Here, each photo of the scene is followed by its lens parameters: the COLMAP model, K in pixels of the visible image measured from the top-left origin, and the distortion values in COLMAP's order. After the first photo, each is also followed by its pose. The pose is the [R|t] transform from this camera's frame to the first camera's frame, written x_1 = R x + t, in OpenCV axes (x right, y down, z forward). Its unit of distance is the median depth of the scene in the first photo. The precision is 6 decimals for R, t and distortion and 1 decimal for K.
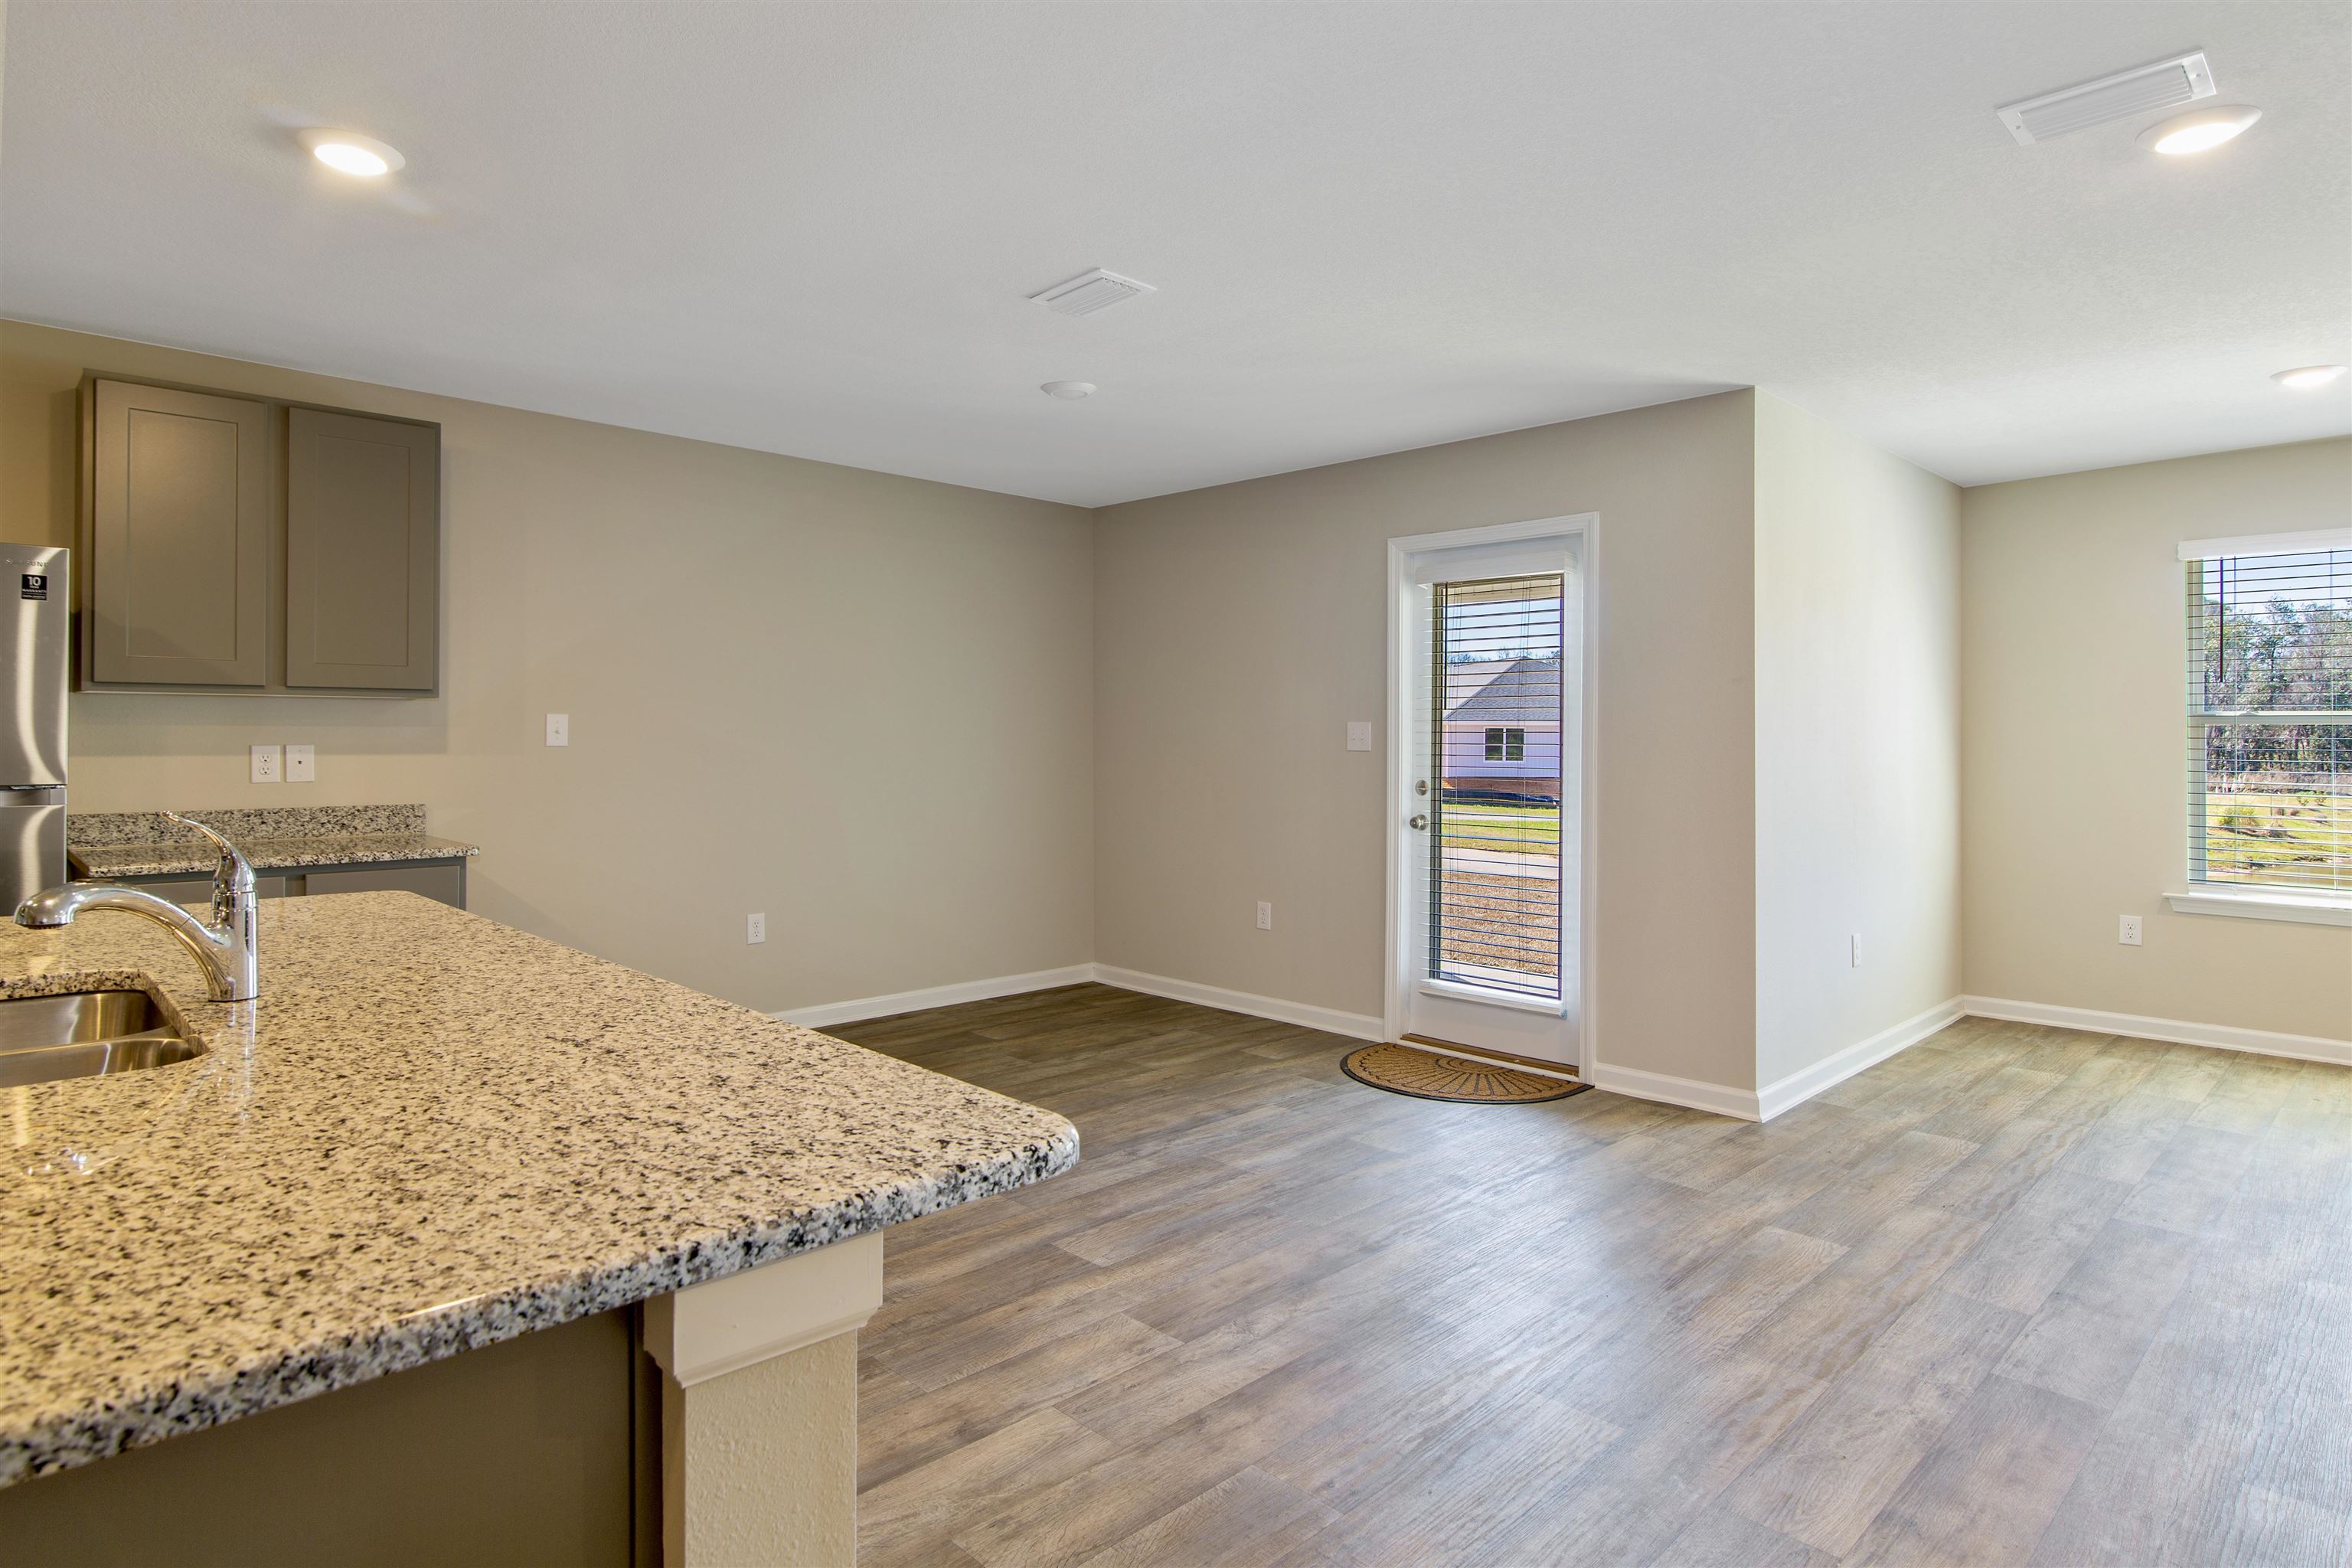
lens RADIAL K [[1267.0, 0, 1175.0], [0, 1267.0, 715.5], [0, 0, 1]] dist [0.003884, 0.000552]
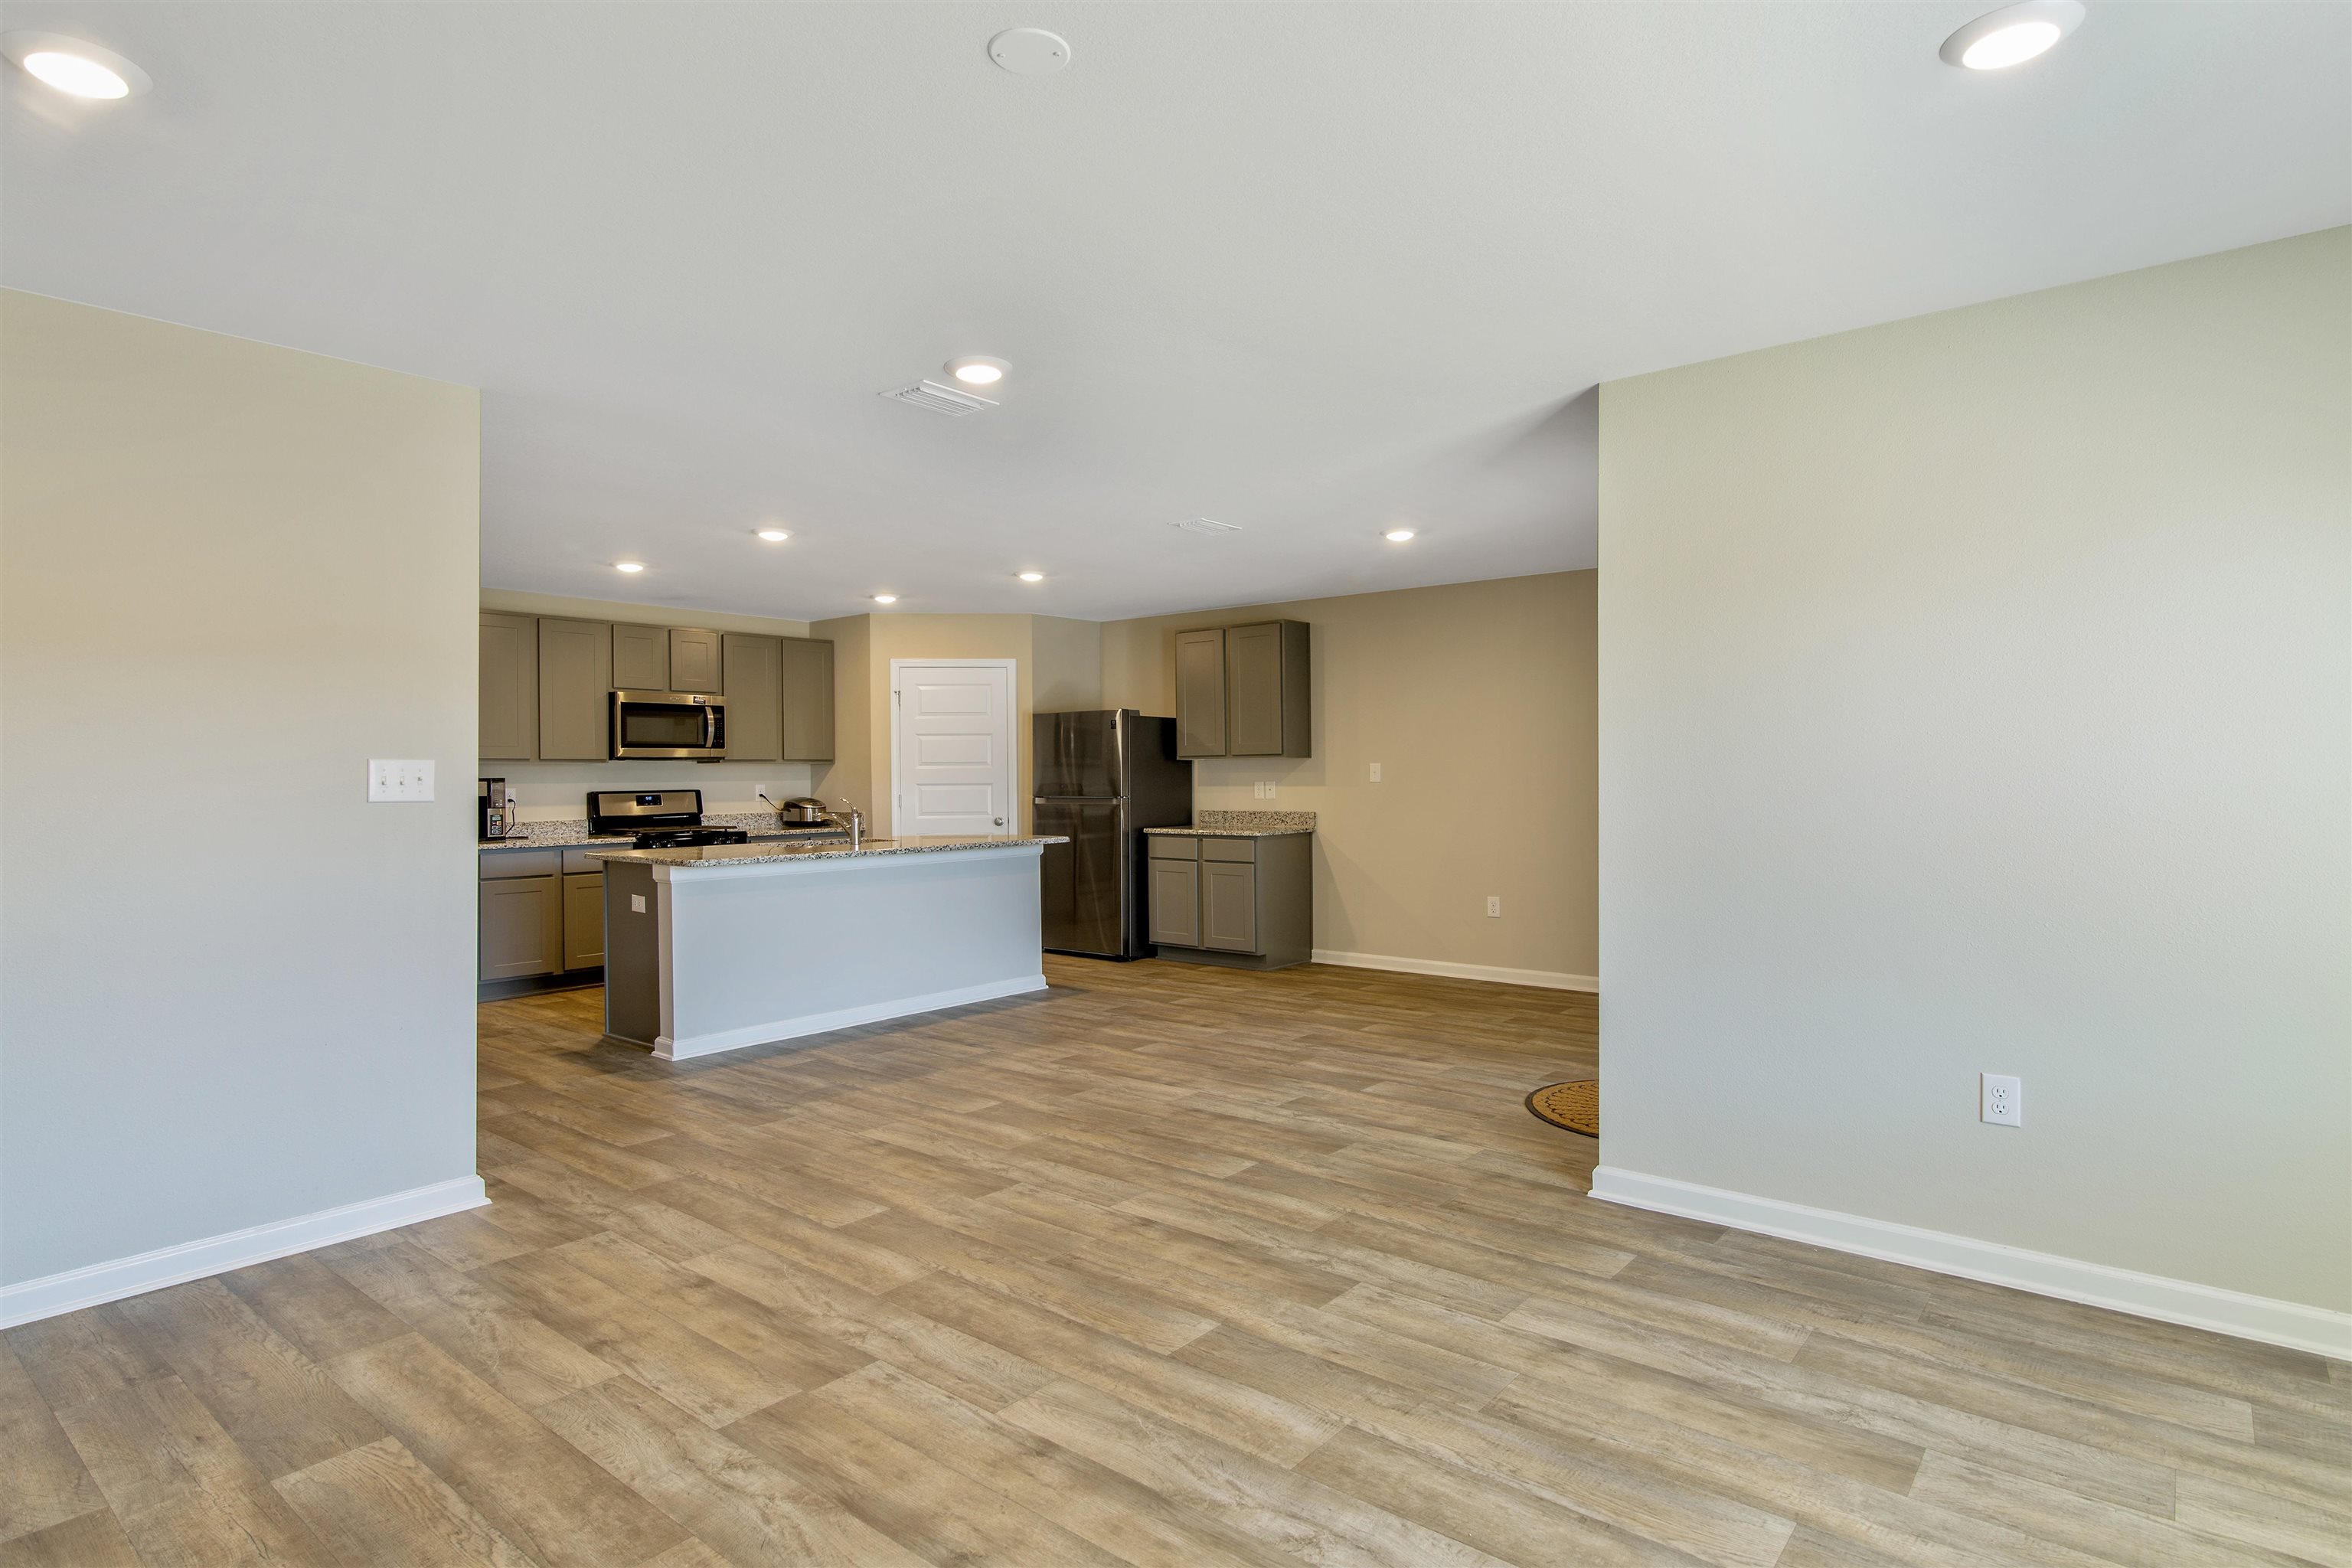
lens RADIAL K [[1176.7, 0, 1176.0], [0, 1176.7, 784.0], [0, 0, 1]] dist [0.004455, 0.000298]
pose [[0.141335, 0.003360, -0.989956, 1.346261], [0.025669, 0.999646, 0.007057, 0.011431], [0.989629, -0.026409, 0.141199, 0.634357]]
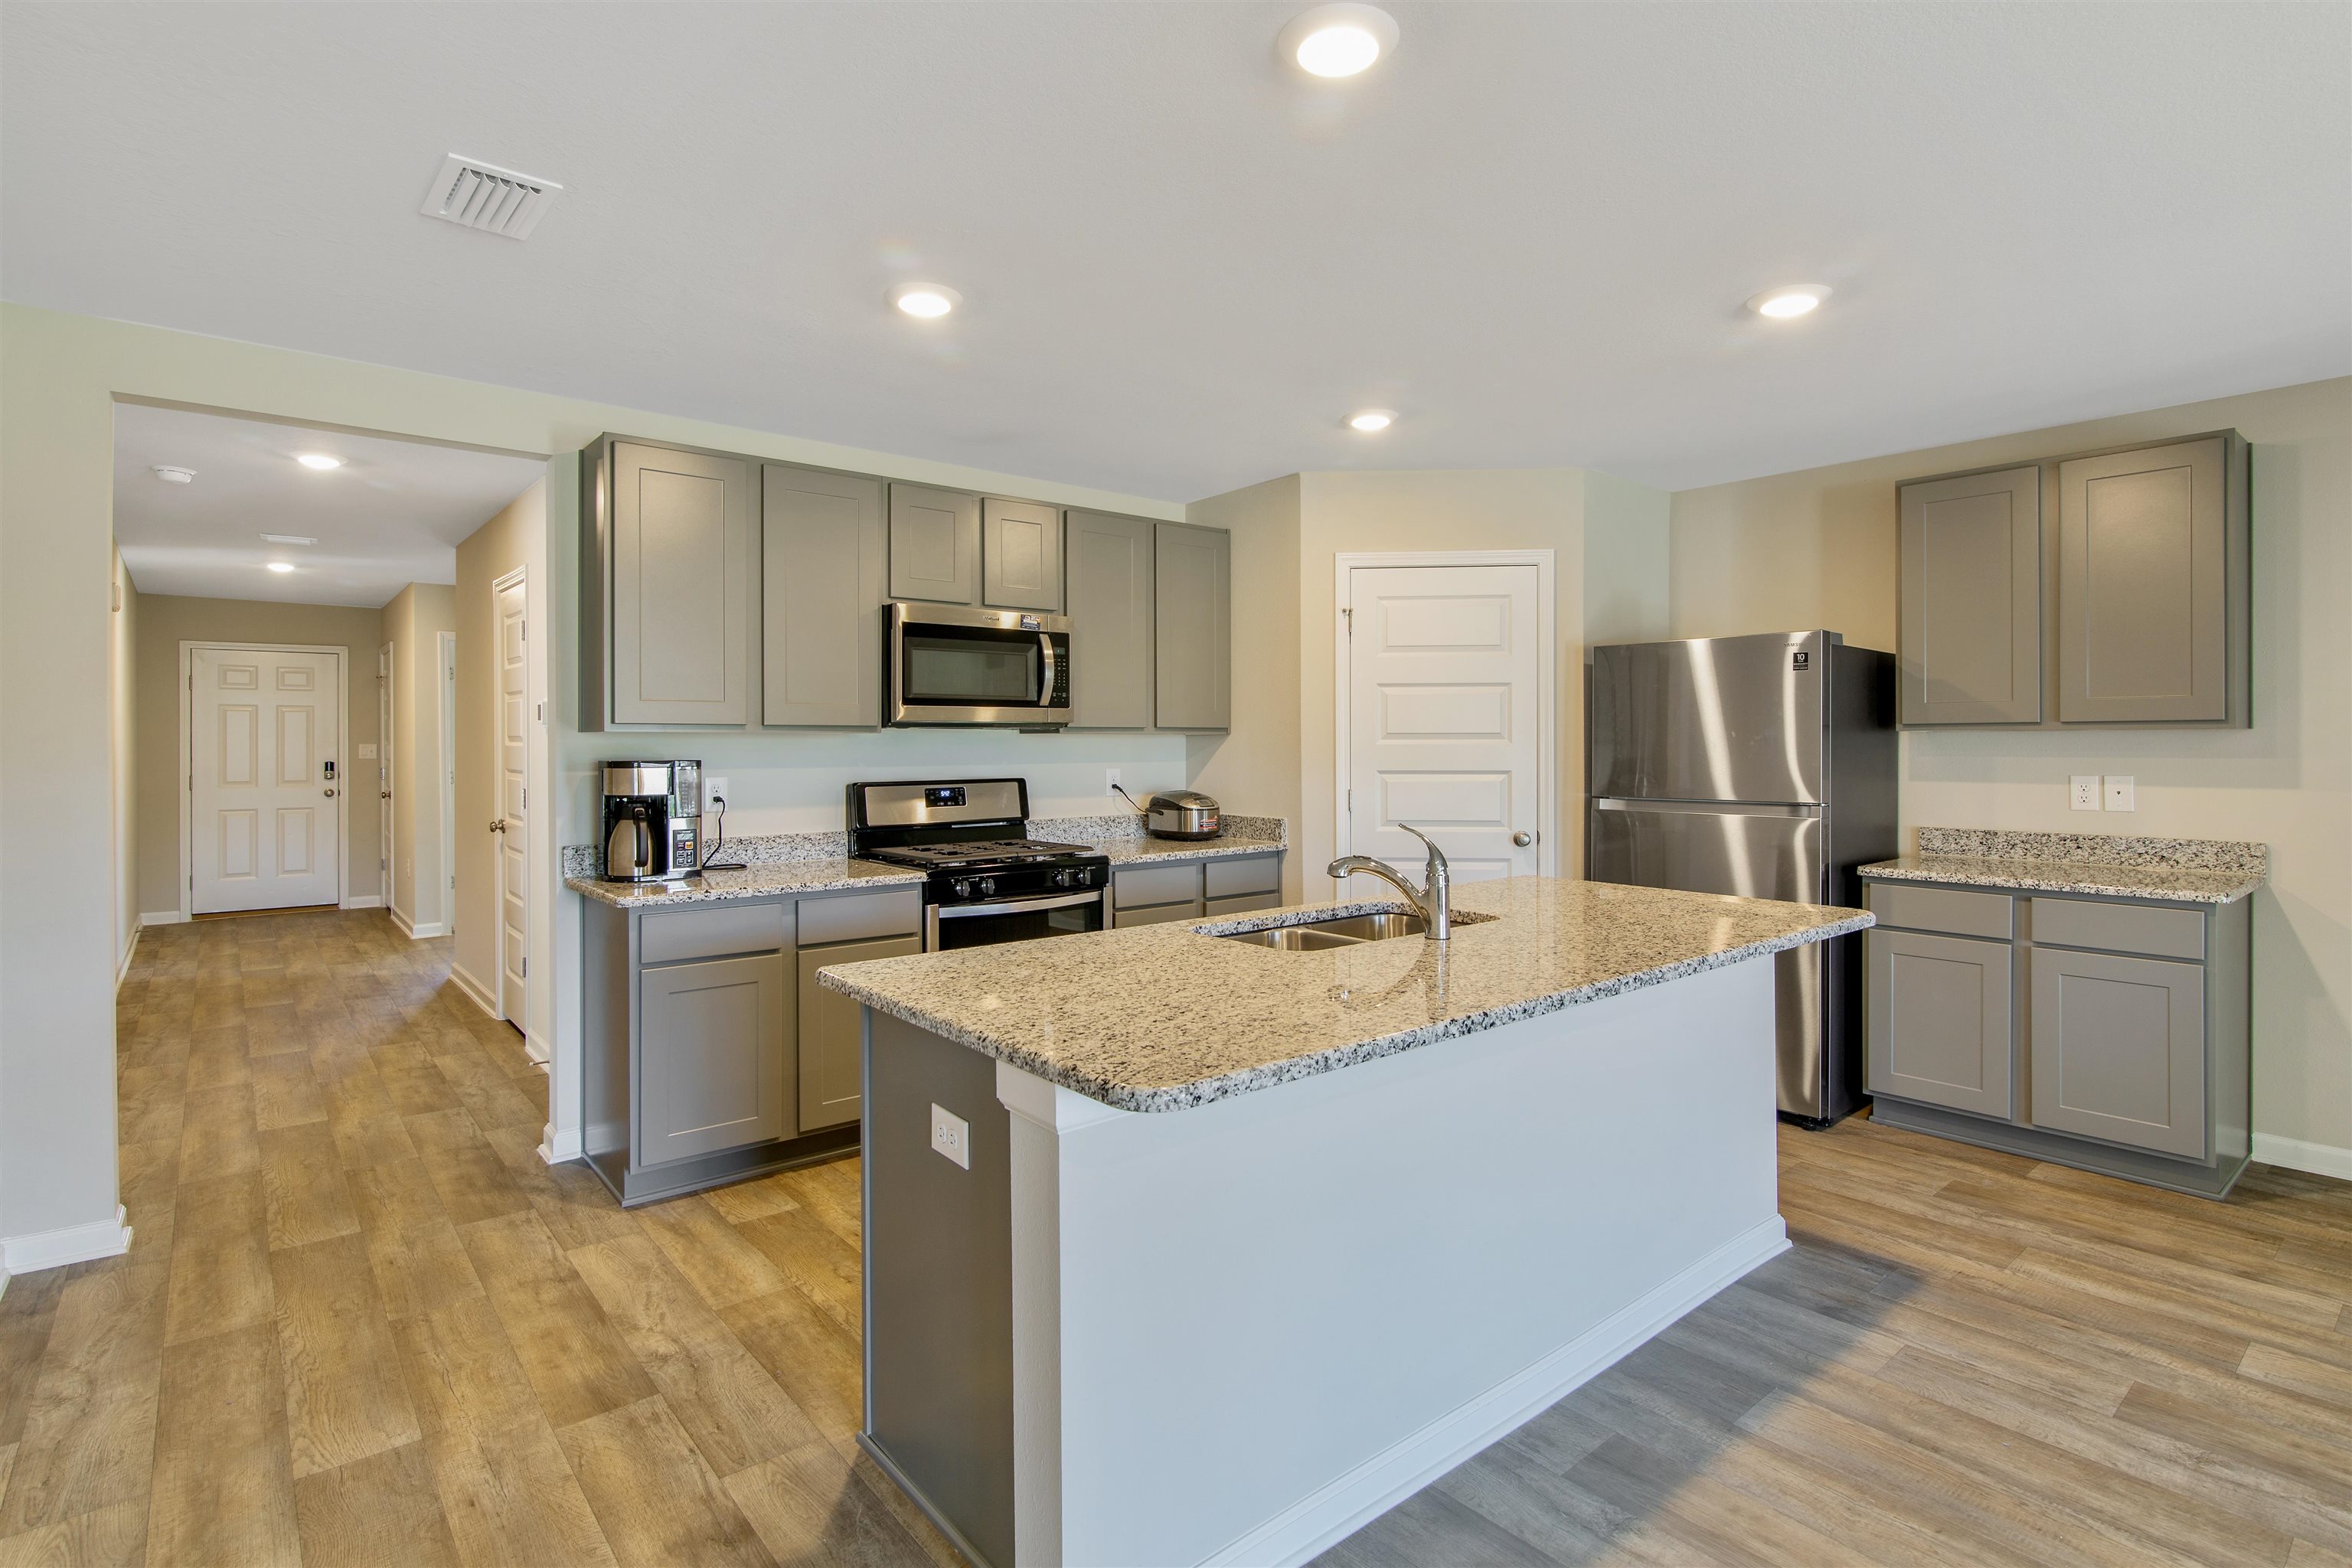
lens RADIAL K [[1162.9, 0, 1158.8], [0, 1162.9, 759.5], [0, 0, 1]] dist [-0.002874, -0.000110]
pose [[-0.076439, 0.011437, -0.997009, 0.347697], [0.017816, 0.999790, 0.010103, -0.014978], [0.996915, -0.016991, -0.076627, 0.323025]]
